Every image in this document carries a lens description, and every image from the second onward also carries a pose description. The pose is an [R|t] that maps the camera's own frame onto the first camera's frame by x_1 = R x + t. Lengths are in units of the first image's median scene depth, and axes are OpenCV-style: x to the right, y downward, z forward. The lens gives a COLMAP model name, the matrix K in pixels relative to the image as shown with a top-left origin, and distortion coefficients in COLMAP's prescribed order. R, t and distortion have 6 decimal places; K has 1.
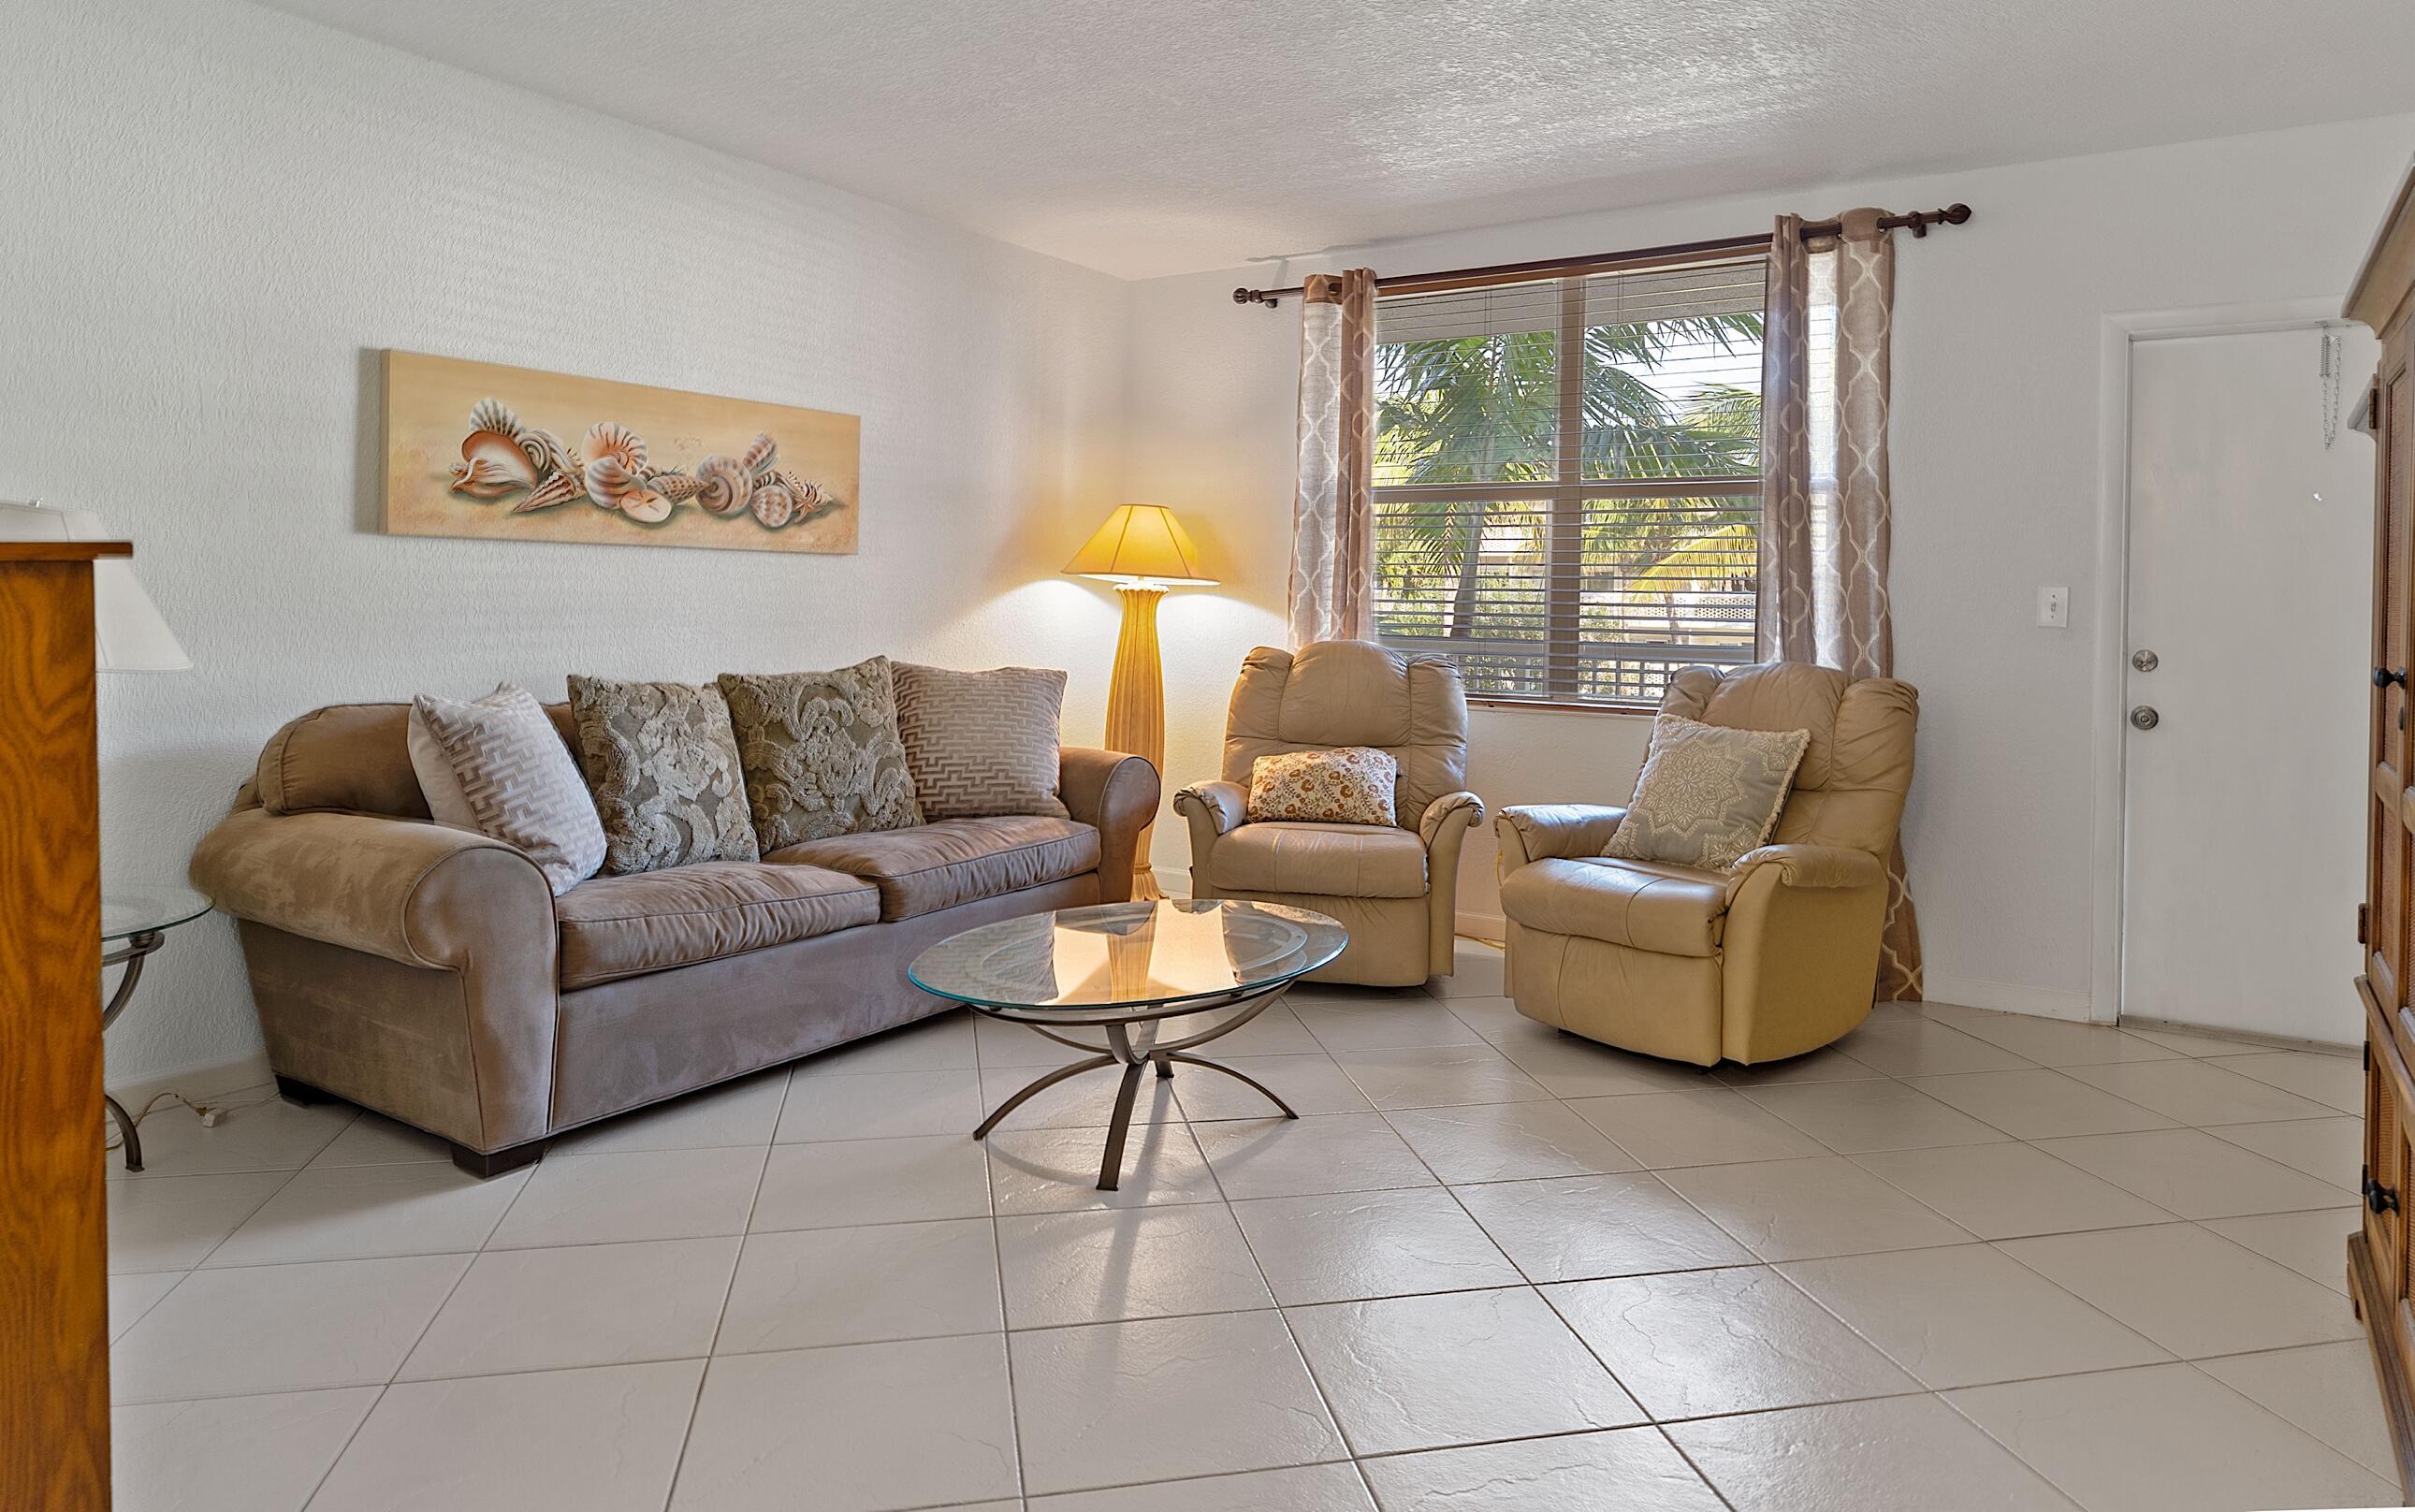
lens RADIAL K [[1474.0, 0, 1263.6], [0, 1474.0, 609.8], [0, 0, 1]] dist [0.000855, -0.000373]
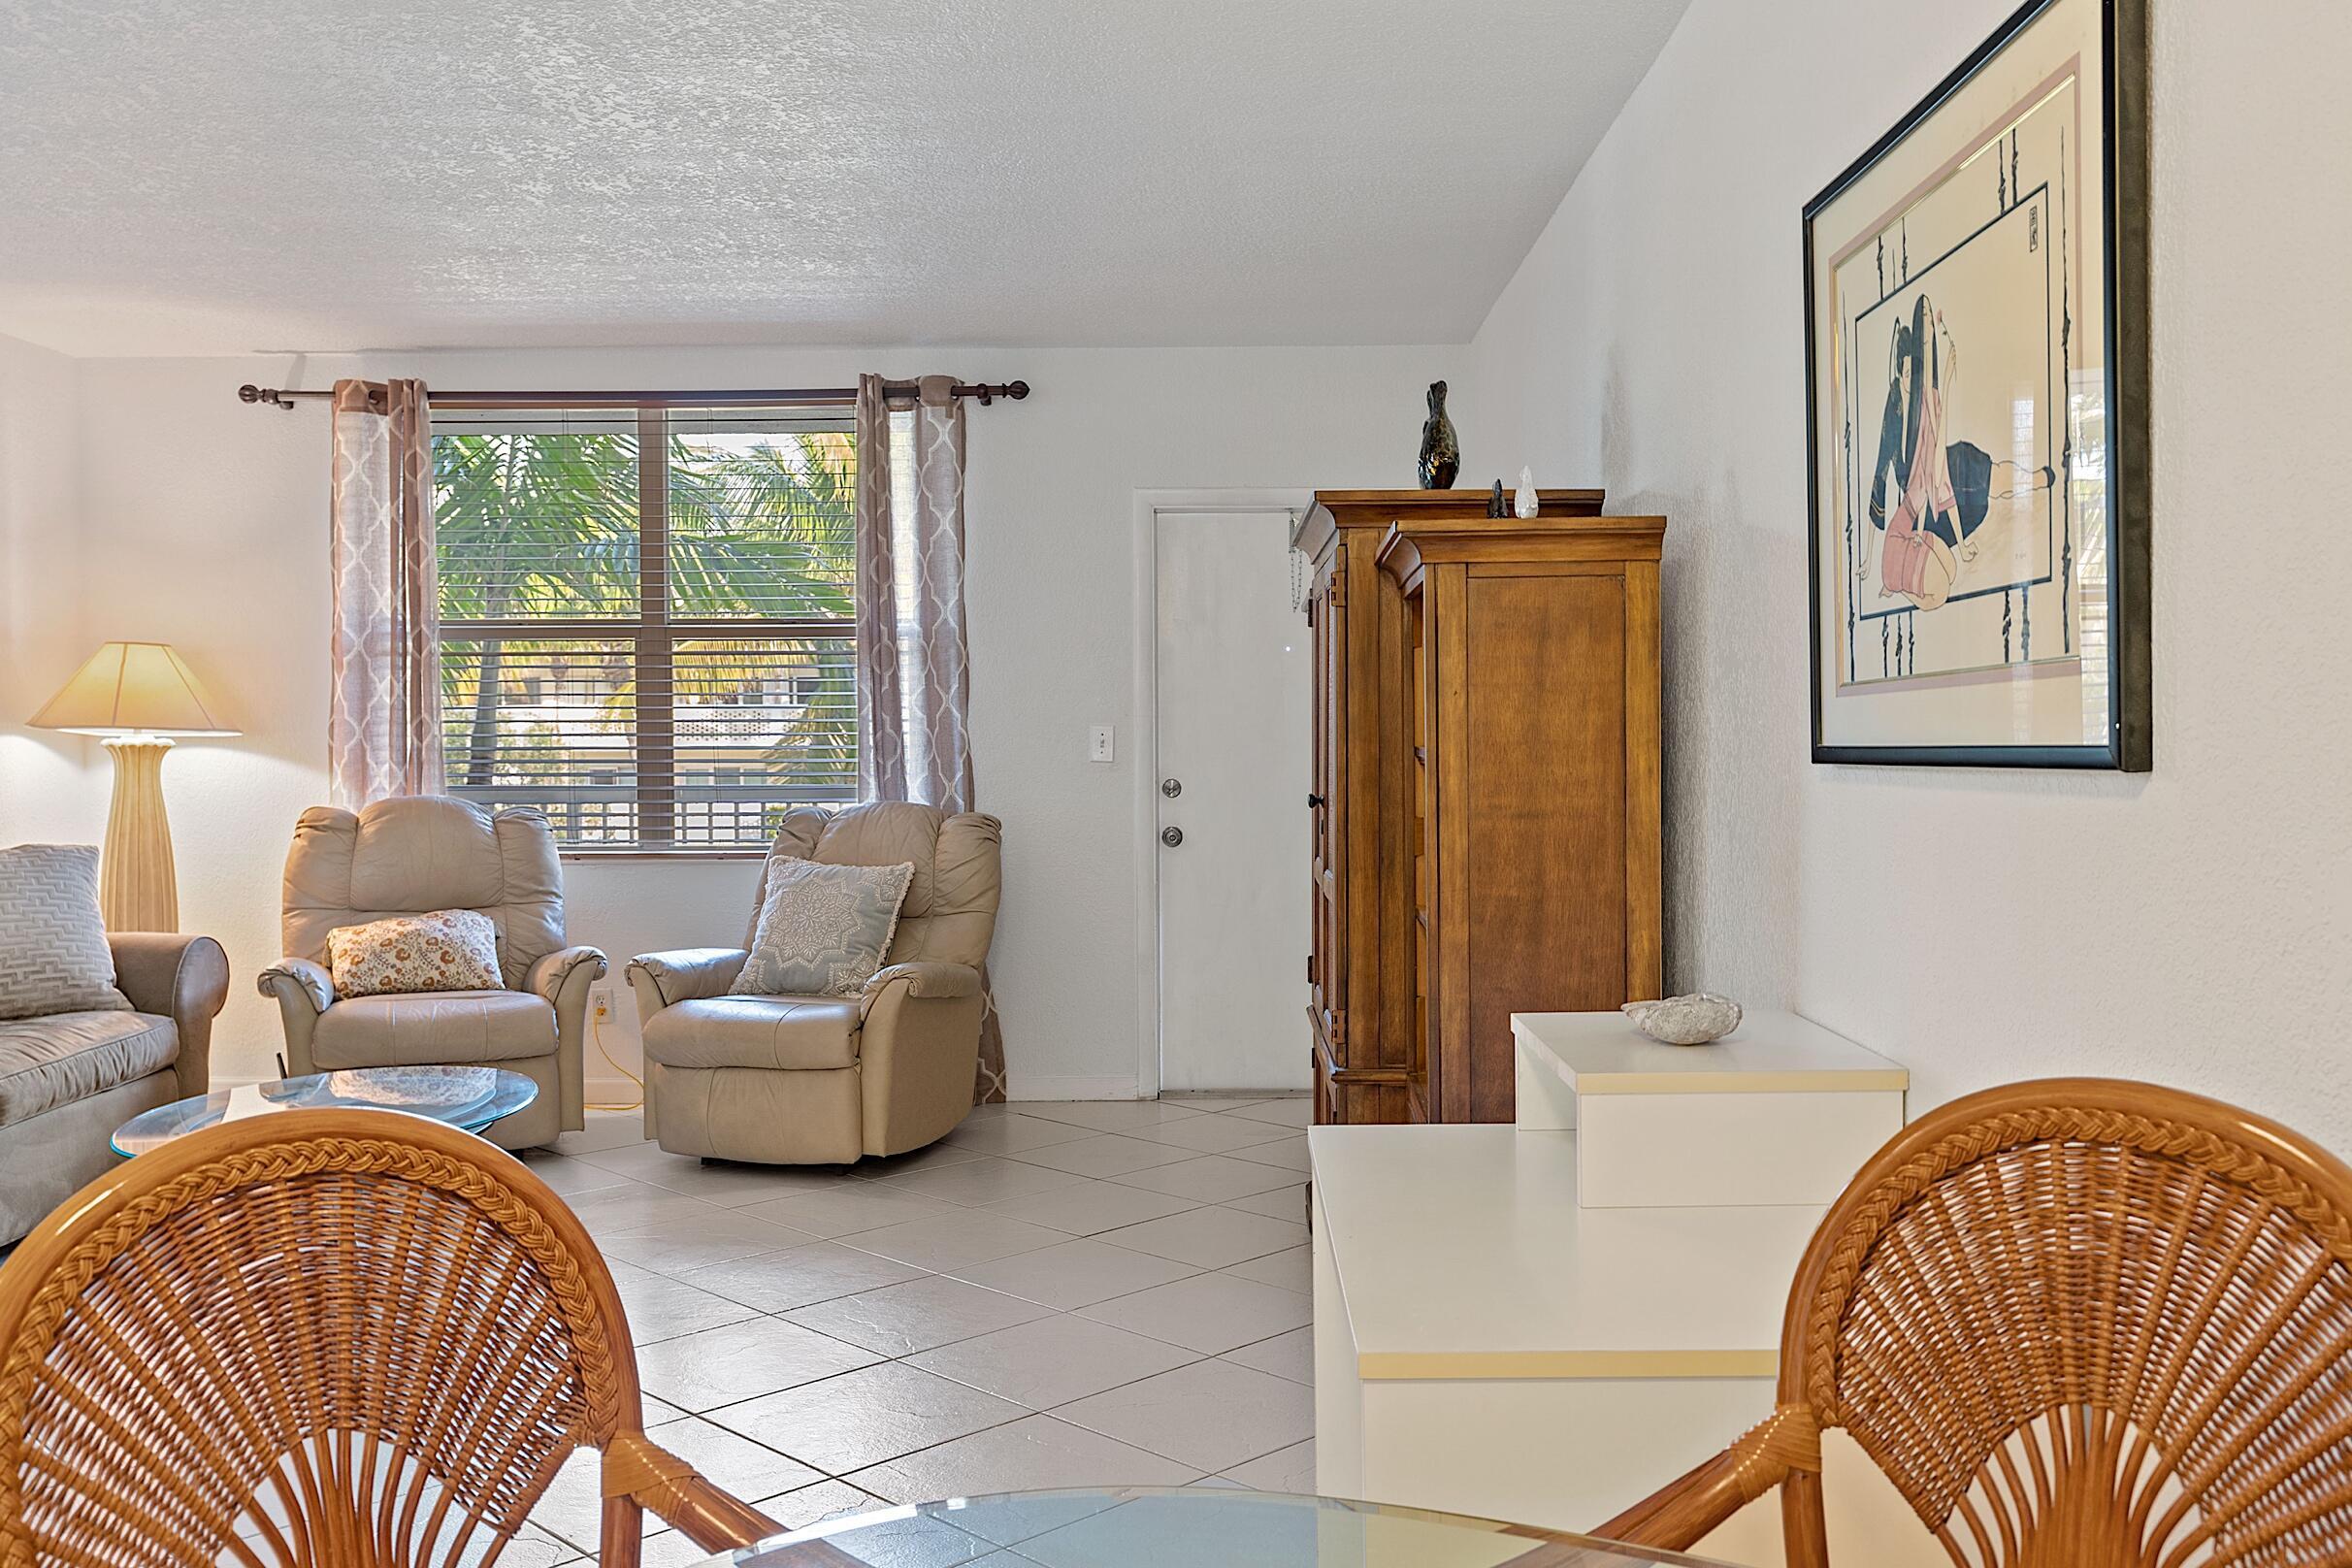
lens RADIAL K [[2035.0, 0, 1172.2], [0, 2035.0, 810.9], [0, 0, 1]] dist [0.002586, 0.001720]
pose [[0.853017, -0.043841, 0.520039, -0.230444], [0.021216, 0.998555, 0.049382, -0.025170], [-0.521452, -0.031091, 0.852714, -0.359467]]
